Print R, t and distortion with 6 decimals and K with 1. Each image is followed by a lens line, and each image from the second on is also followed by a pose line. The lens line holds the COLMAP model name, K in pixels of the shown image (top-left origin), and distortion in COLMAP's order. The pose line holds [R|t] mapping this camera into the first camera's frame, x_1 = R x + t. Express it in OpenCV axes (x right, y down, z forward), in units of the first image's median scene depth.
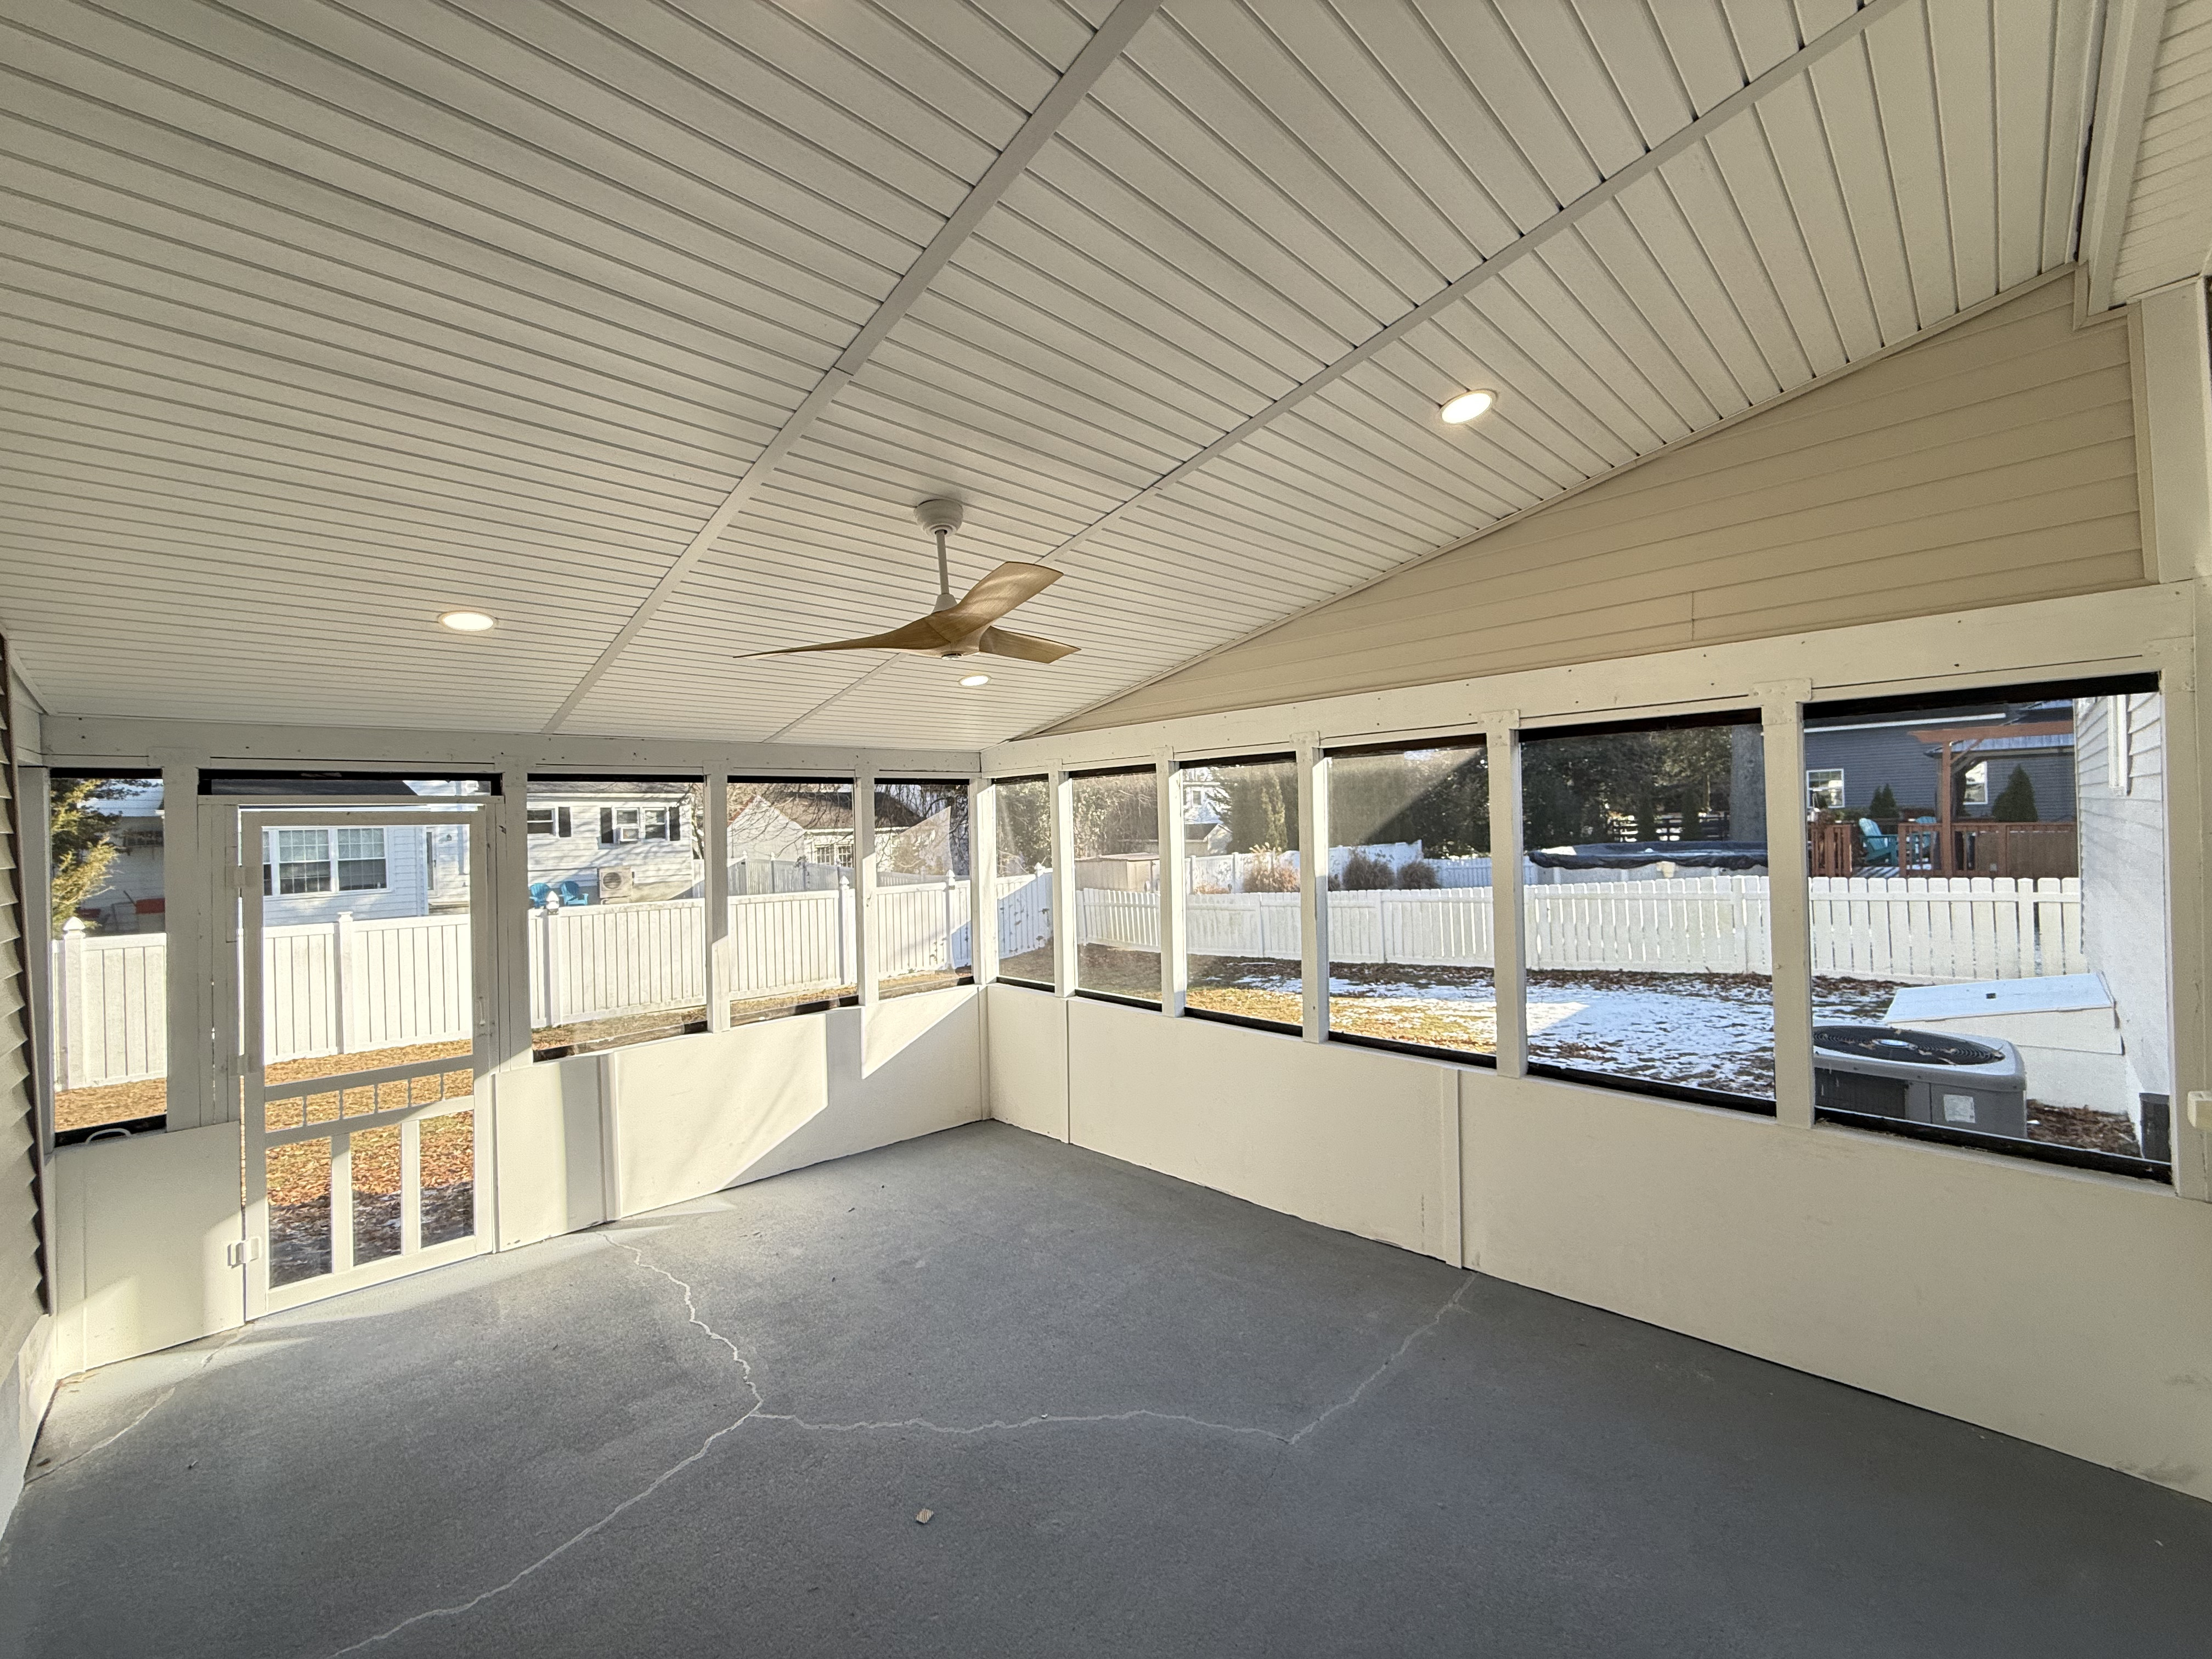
lens RADIAL K [[879.6, 0, 1116.1], [0, 879.6, 819.5], [0, 0, 1]] dist [-0.002307, -0.000128]
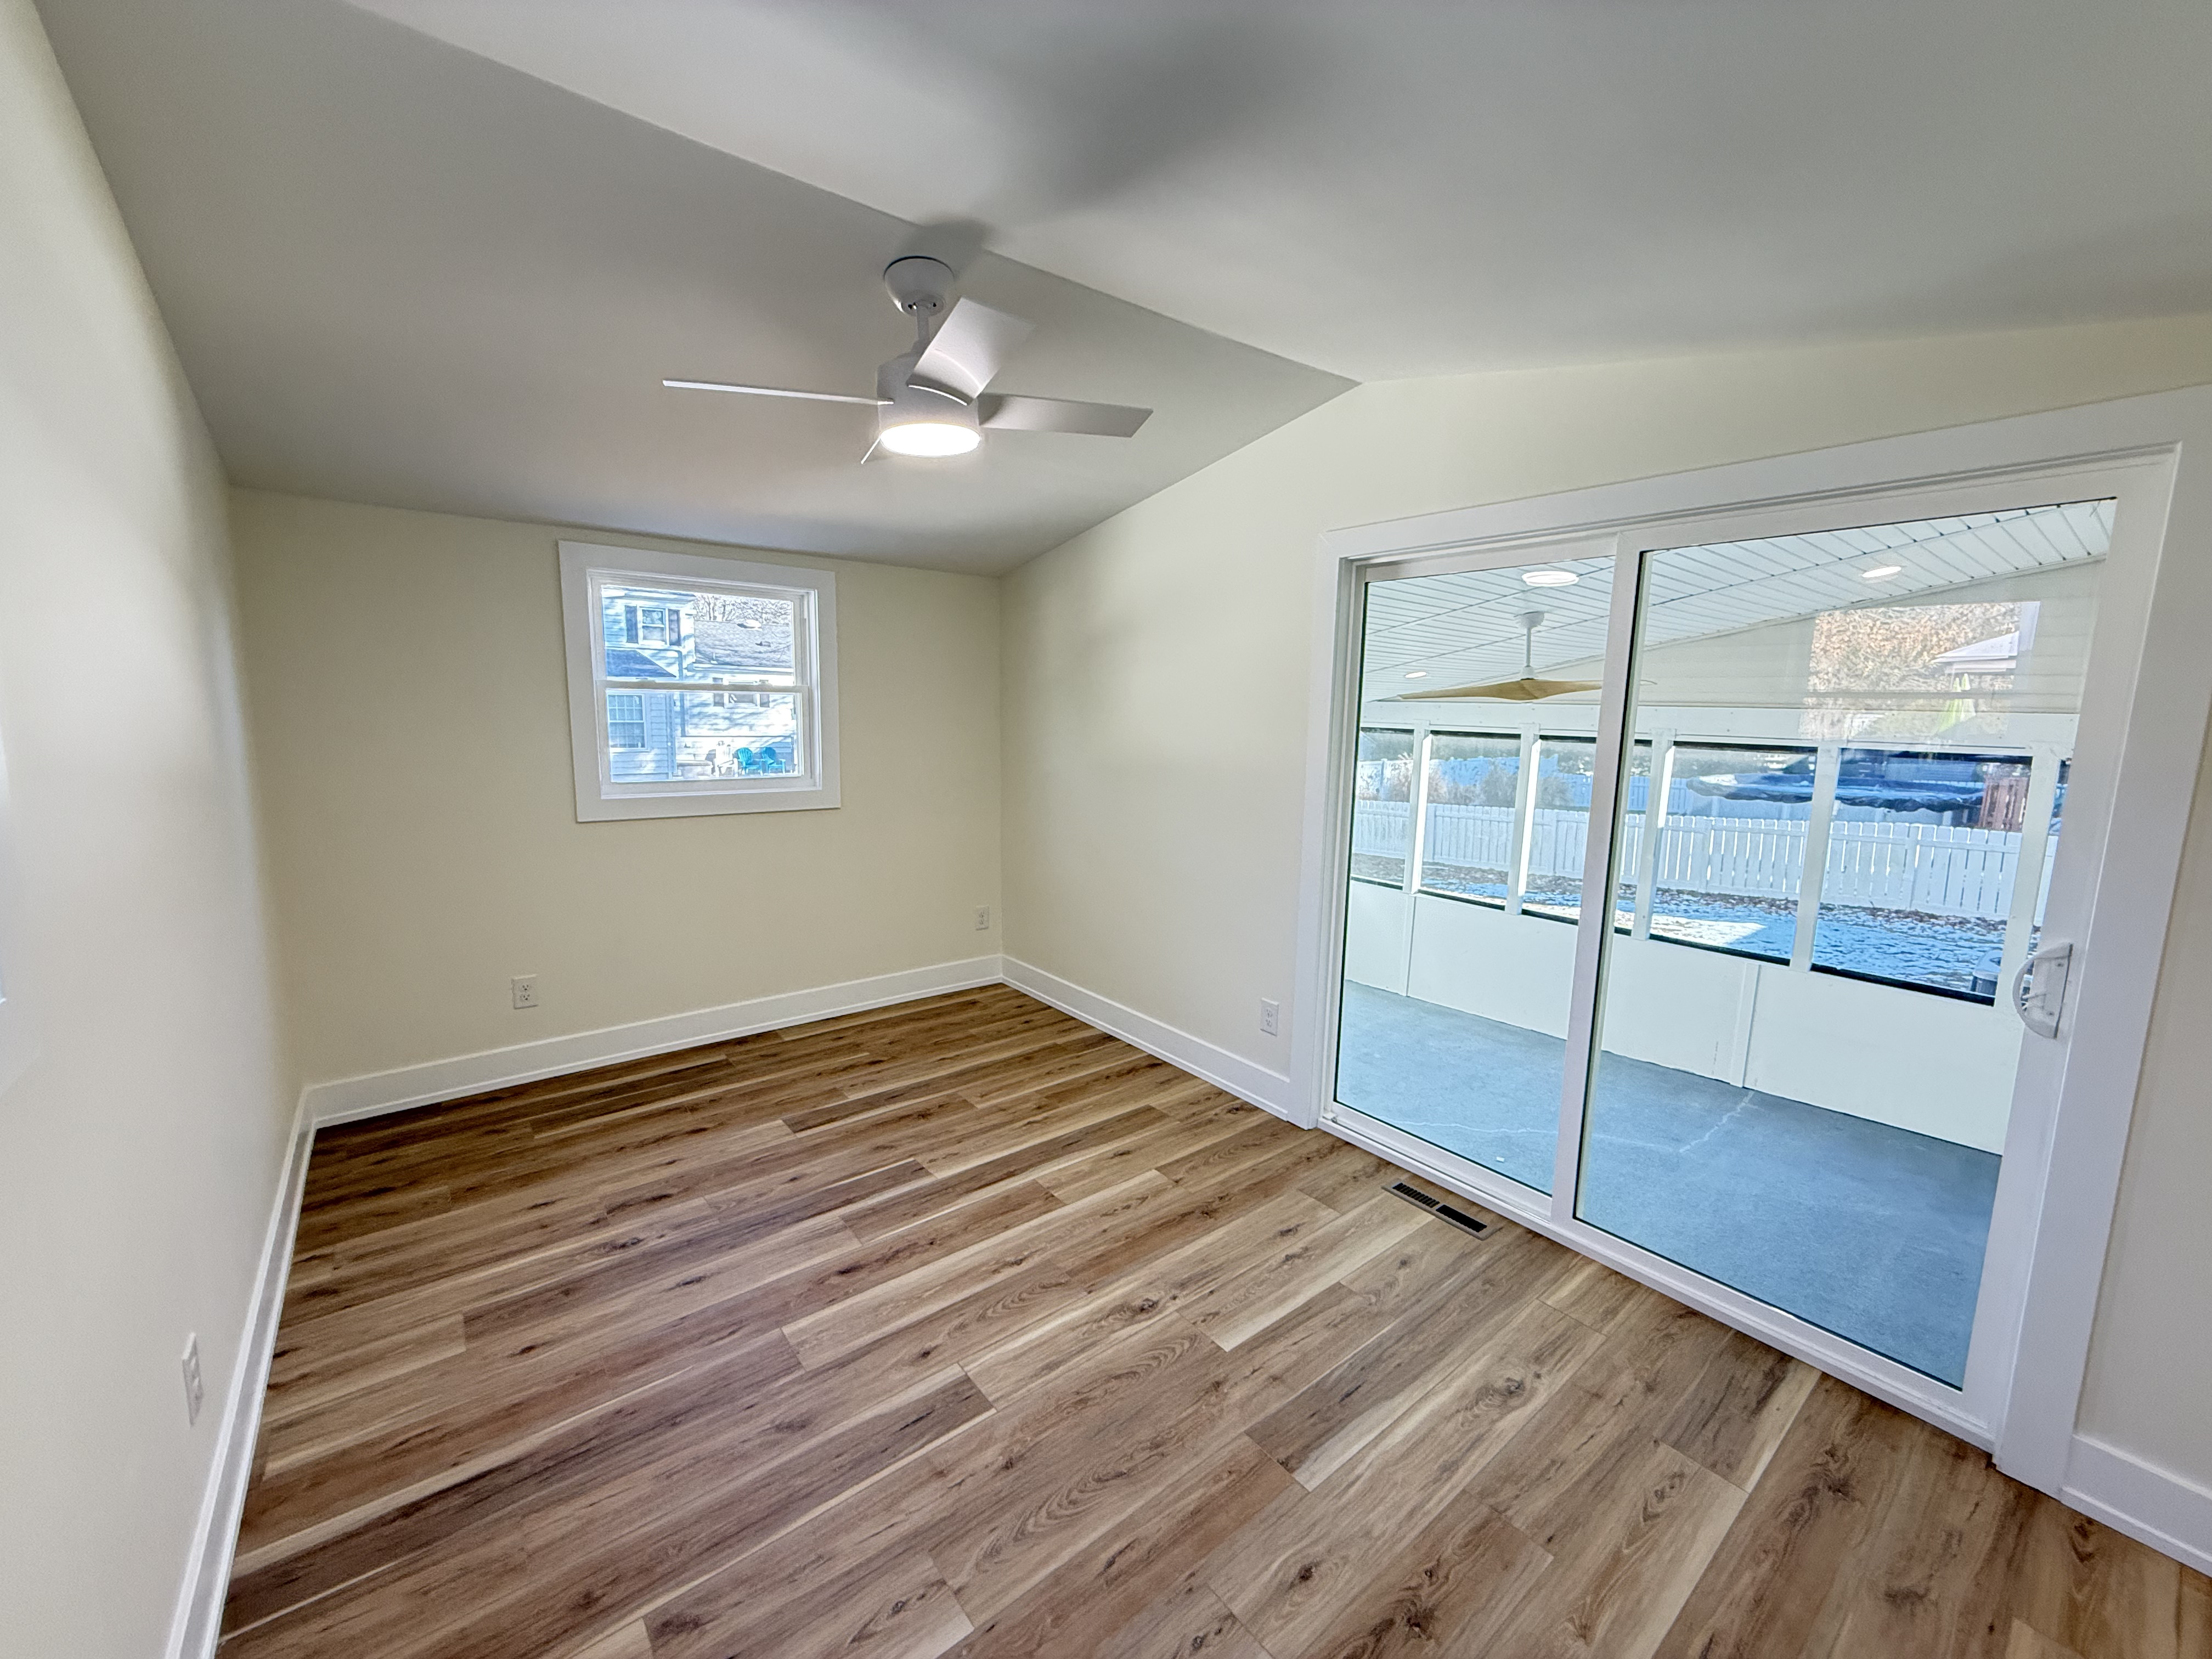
lens RADIAL K [[879.6, 0, 1128.8], [0, 879.6, 831.0], [0, 0, 1]] dist [-0.002307, -0.000128]
pose [[0.994595, 0.065861, -0.080267, -0.426780], [-0.053617, 0.987809, 0.146147, -0.078888], [0.088914, -0.141054, 0.986001, -0.411074]]
